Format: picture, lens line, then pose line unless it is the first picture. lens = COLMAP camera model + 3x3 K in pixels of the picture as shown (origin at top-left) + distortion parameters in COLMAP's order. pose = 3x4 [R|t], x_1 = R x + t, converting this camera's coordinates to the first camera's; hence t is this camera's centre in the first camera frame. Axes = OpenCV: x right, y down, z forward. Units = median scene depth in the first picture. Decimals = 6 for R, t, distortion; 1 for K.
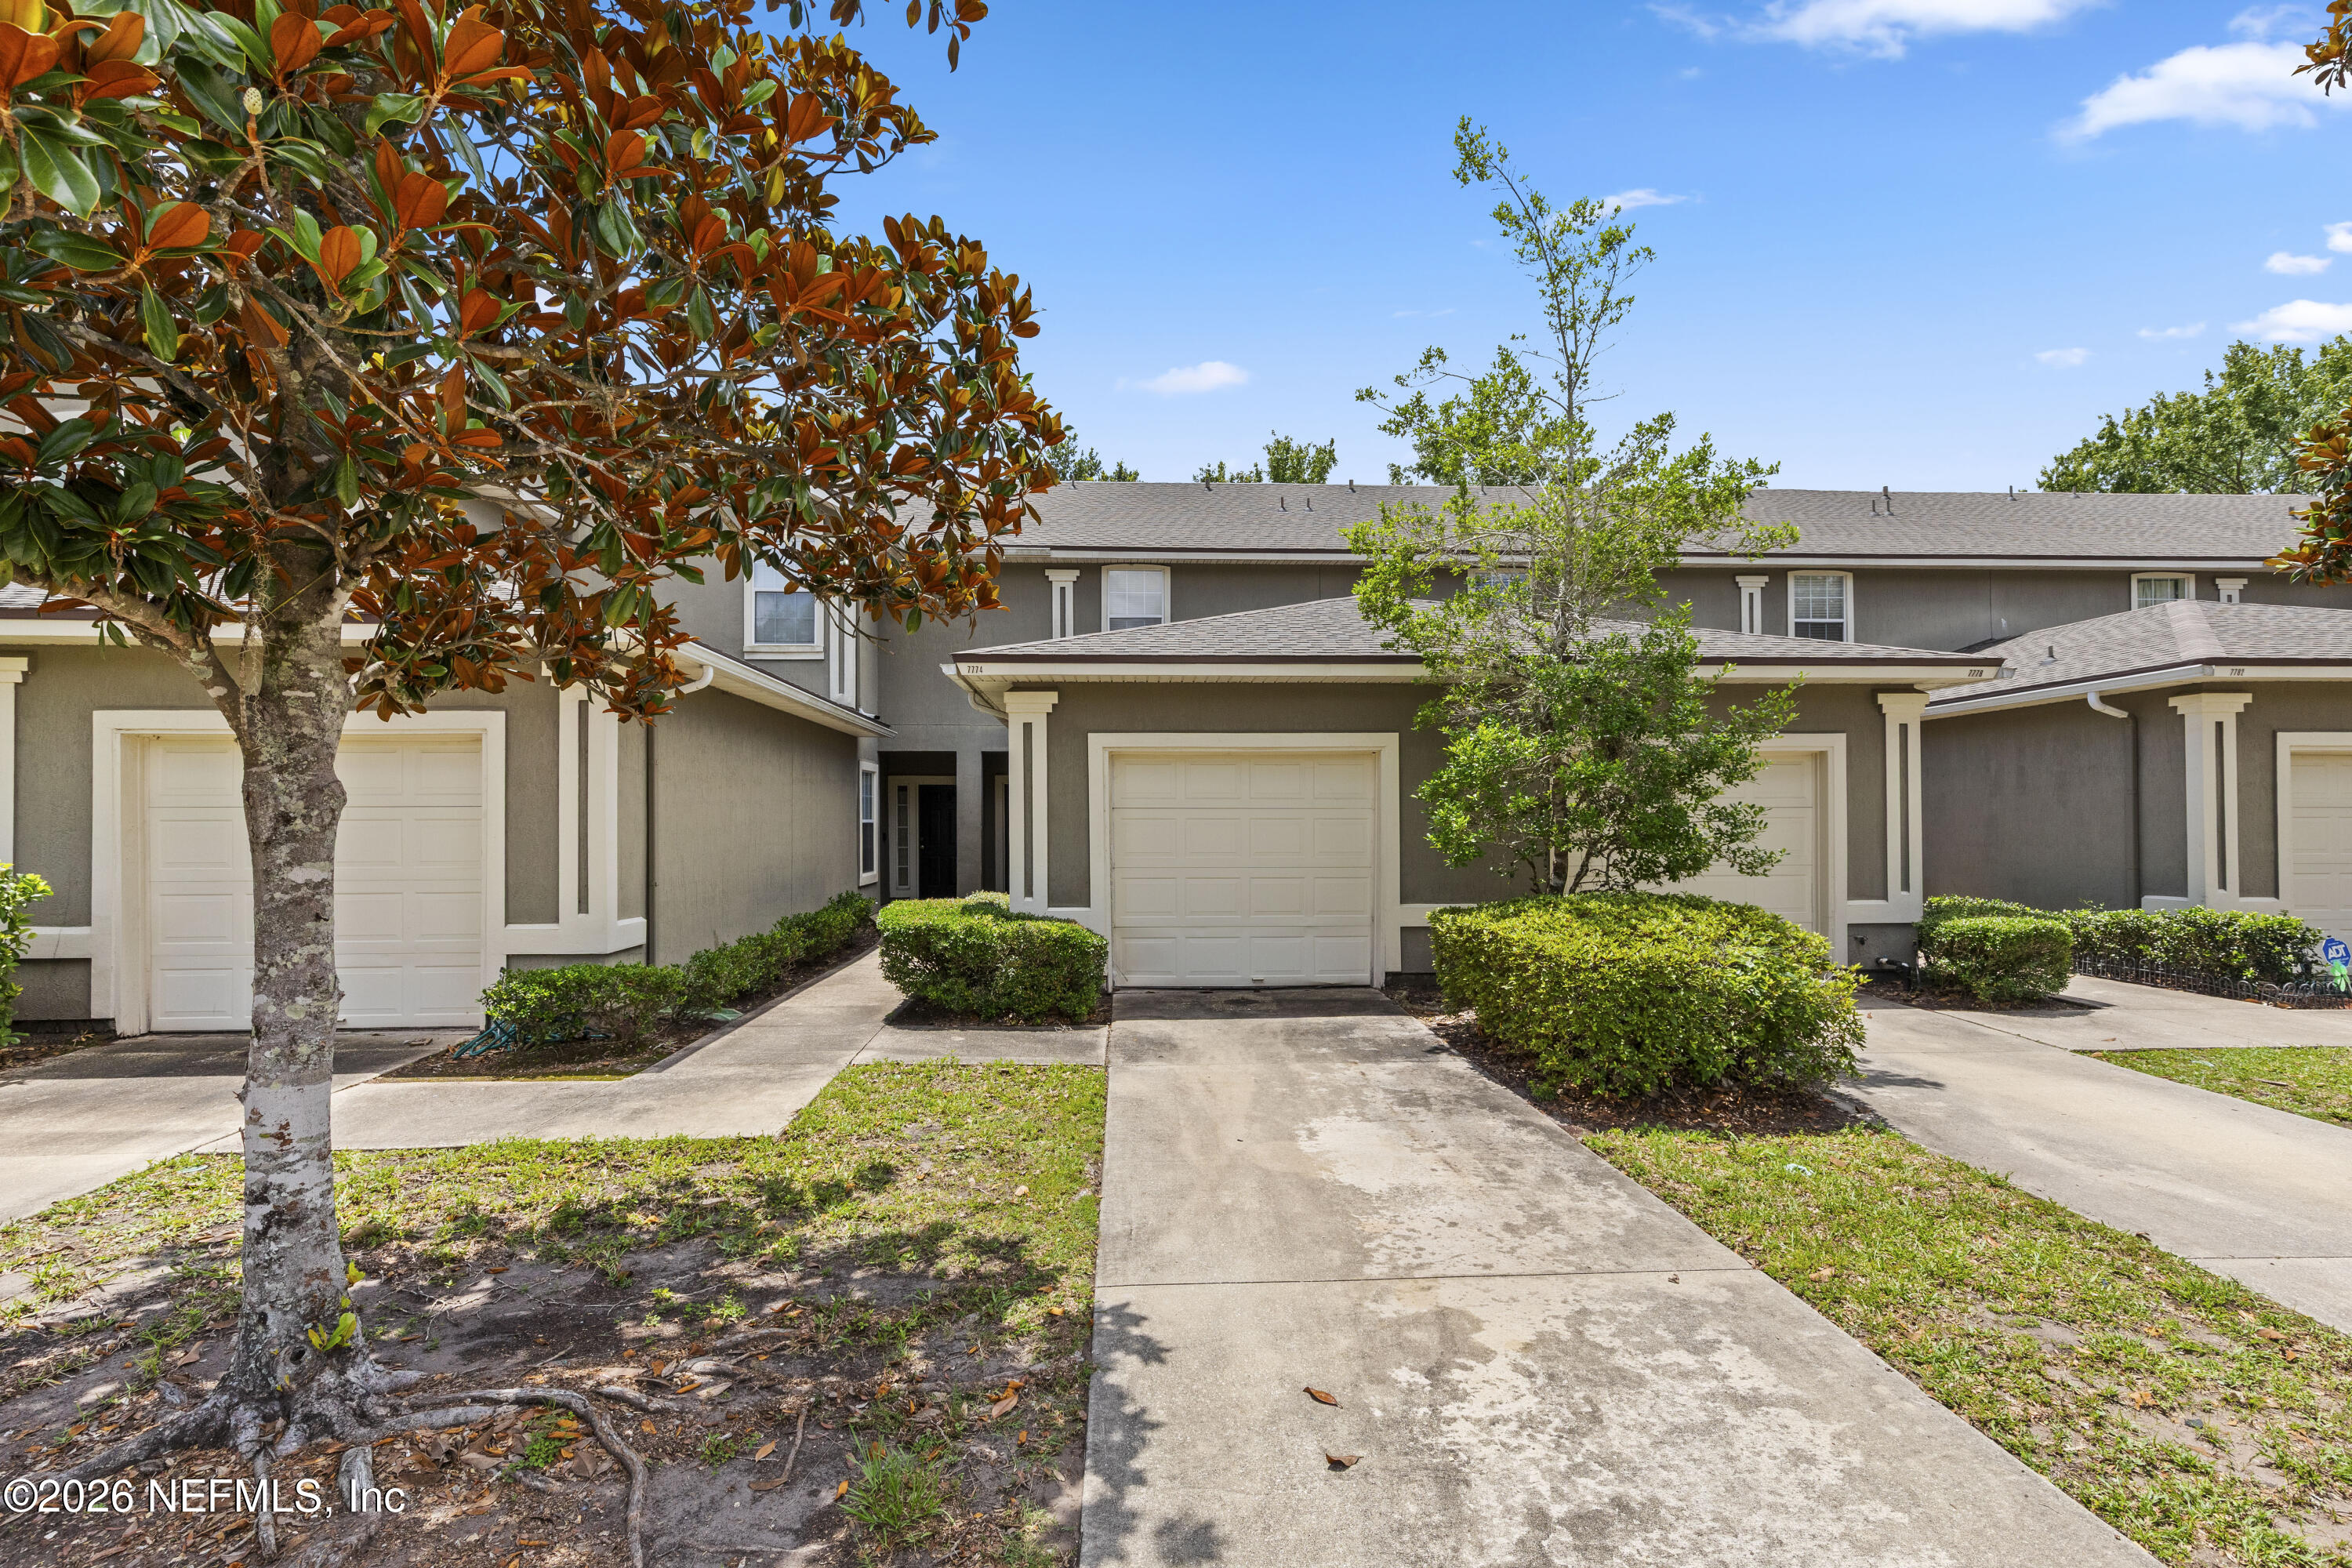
lens RADIAL K [[1073.7, 0, 1169.4], [0, 1073.7, 807.6], [0, 0, 1]] dist [0.003118, -0.001038]
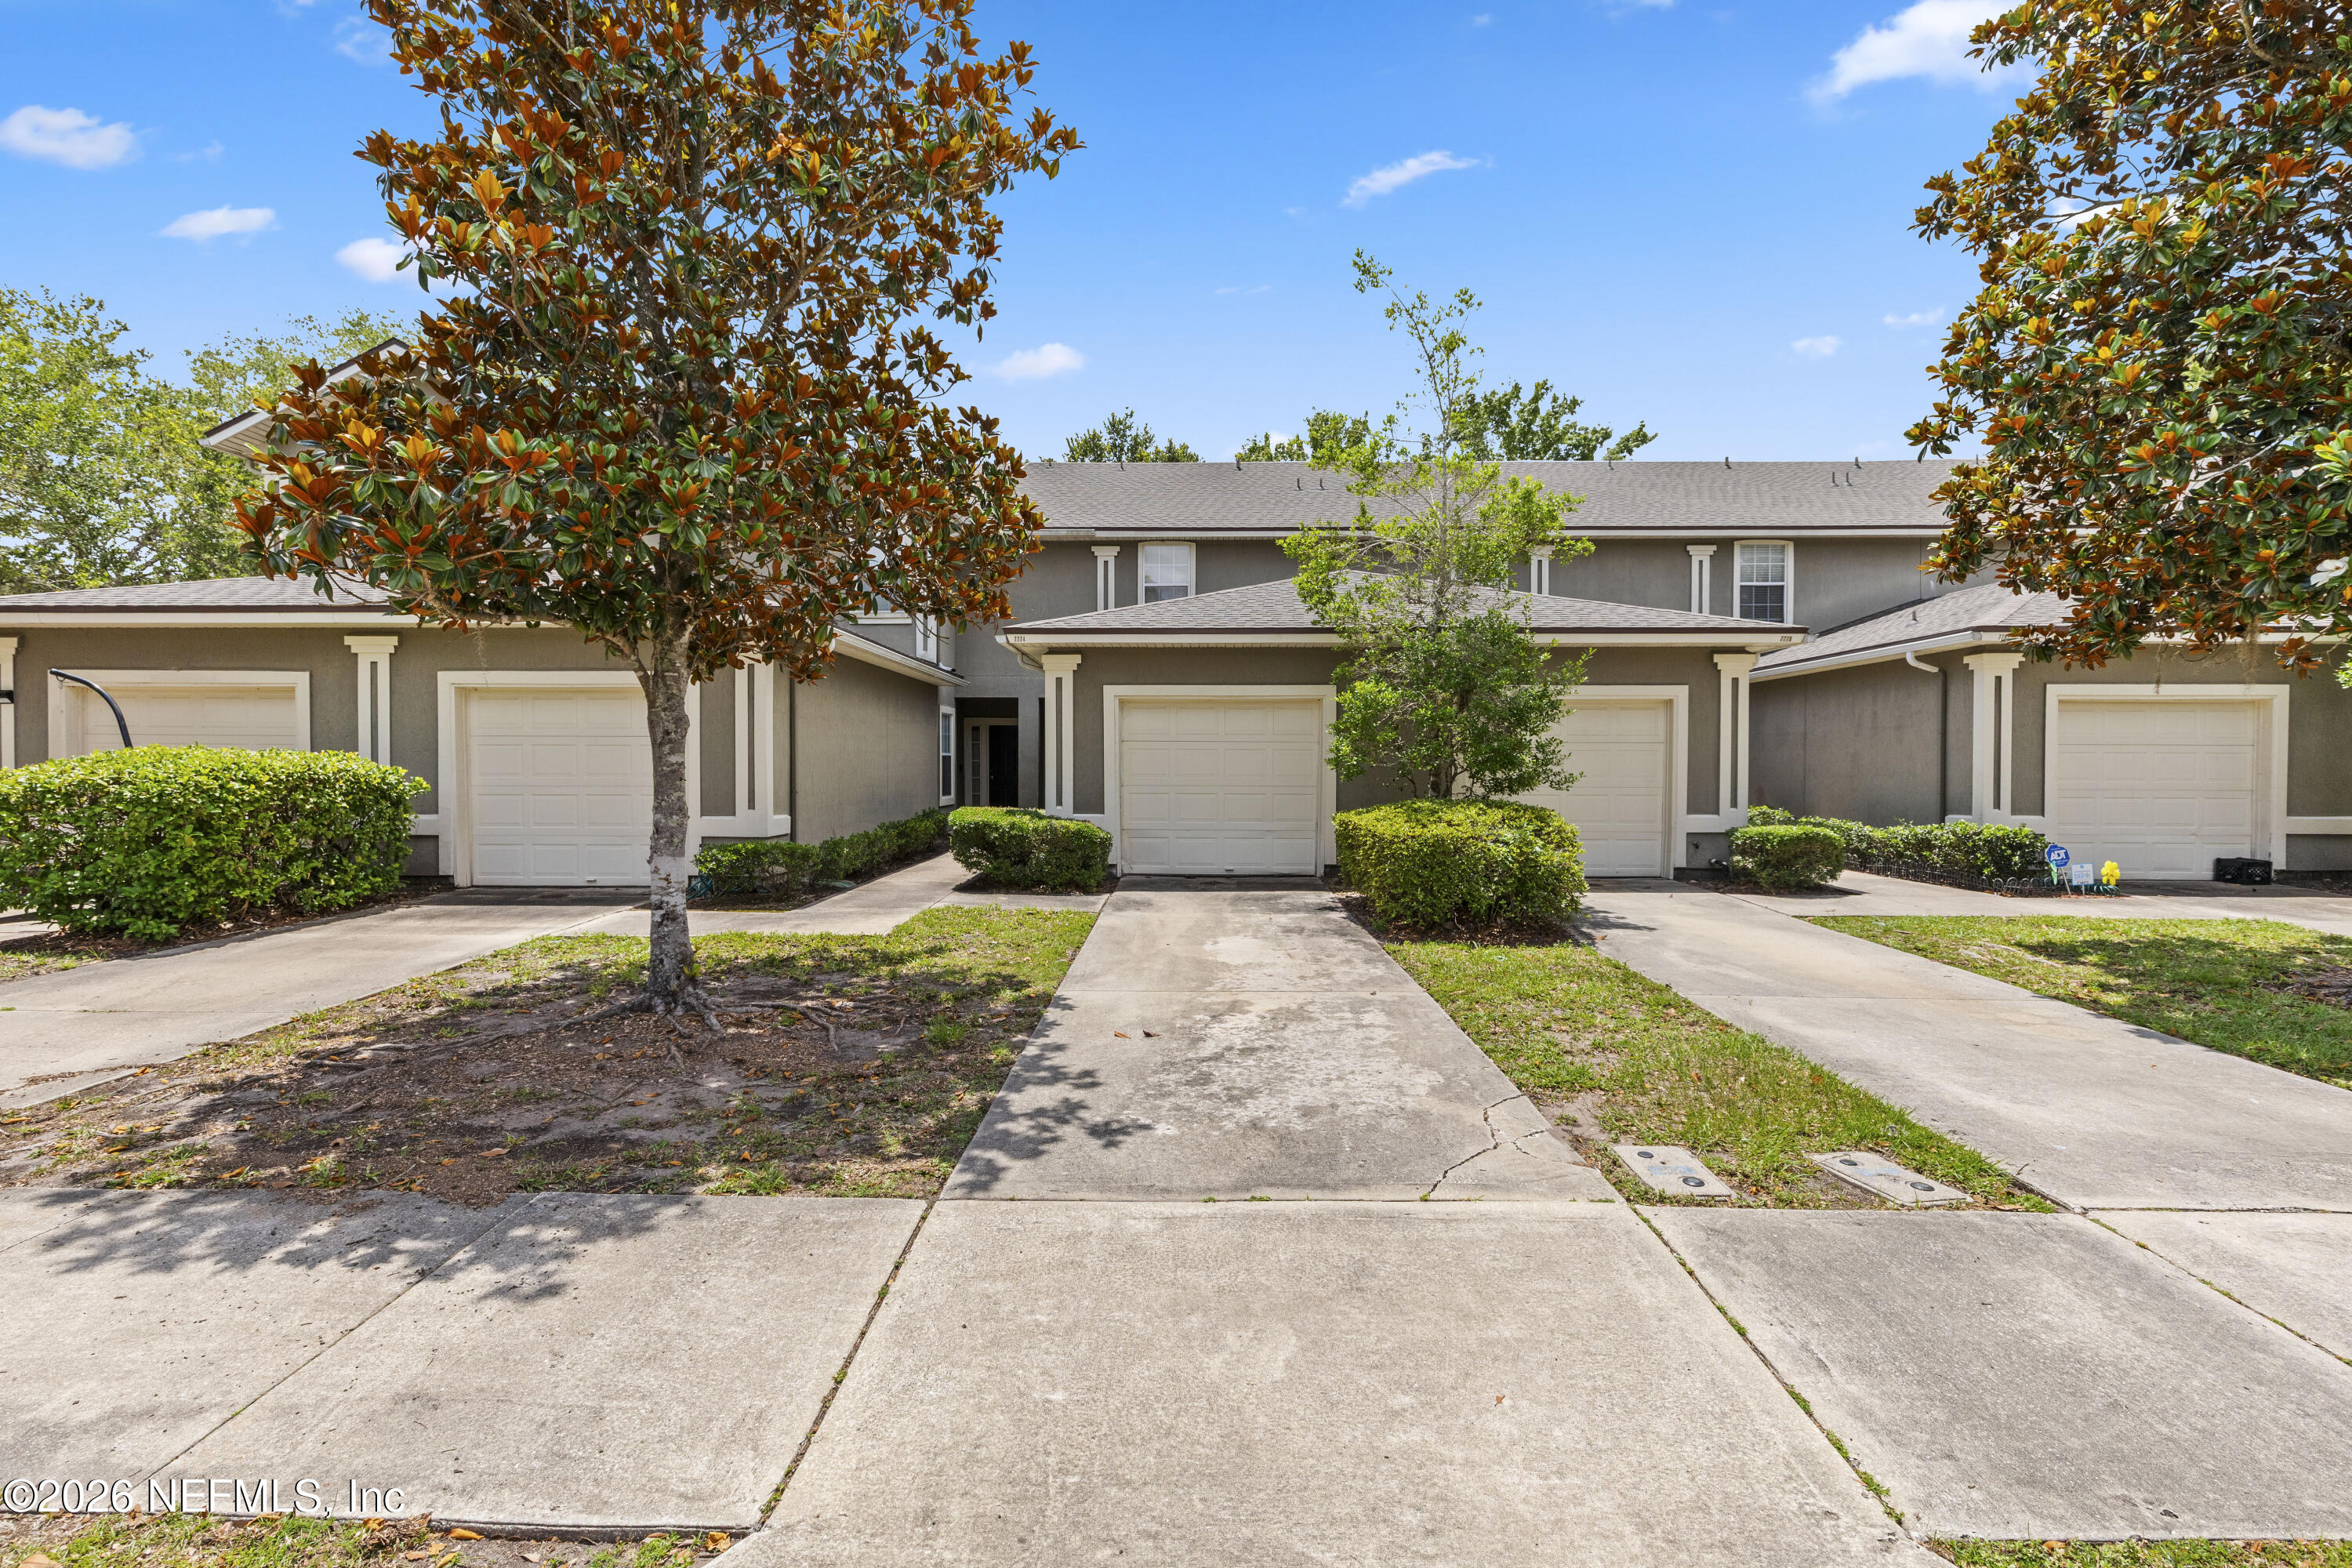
lens RADIAL K [[1073.7, 0, 1174.4], [0, 1073.7, 774.2], [0, 0, 1]] dist [0.003118, -0.001038]
pose [[0.997508, 0.005967, -0.070307, 0.133216], [-0.004527, 0.999777, 0.020621, 0.017320], [0.070415, -0.020252, 0.997312, -0.419863]]
